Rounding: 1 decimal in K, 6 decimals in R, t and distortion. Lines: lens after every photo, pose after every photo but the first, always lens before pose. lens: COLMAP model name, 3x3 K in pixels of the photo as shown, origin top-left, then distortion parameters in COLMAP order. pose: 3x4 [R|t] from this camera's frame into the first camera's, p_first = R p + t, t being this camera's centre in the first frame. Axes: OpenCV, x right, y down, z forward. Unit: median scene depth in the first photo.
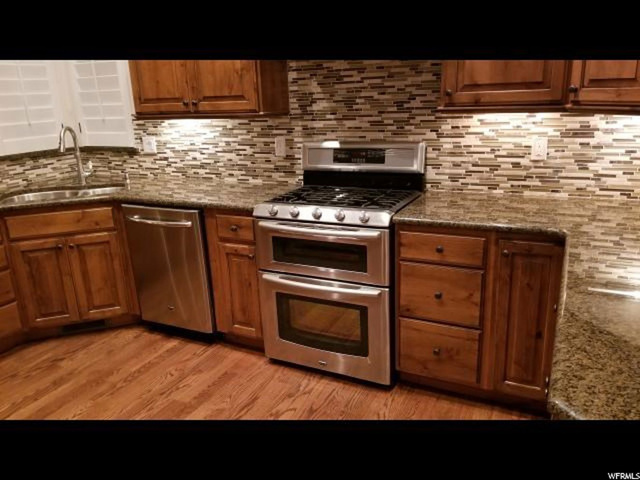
lens RADIAL K [[502.4, 0, 320.1], [0, 502.4, 242.1], [0, 0, 1]] dist [-0.003792, -0.005432]
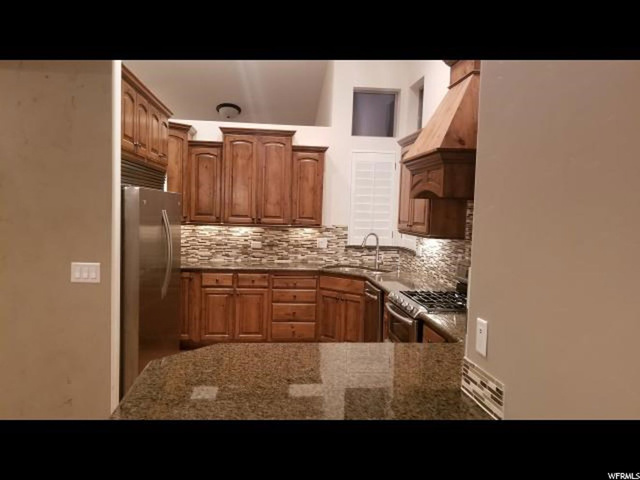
lens RADIAL K [[502.4, 0, 320.7], [0, 502.4, 239.6], [0, 0, 1]] dist [-0.003792, -0.005432]
pose [[0.547014, 0.106132, -0.830369, 0.780313], [-0.286819, 0.955653, -0.066800, -0.045159], [0.786455, 0.274706, 0.553196, -0.055510]]
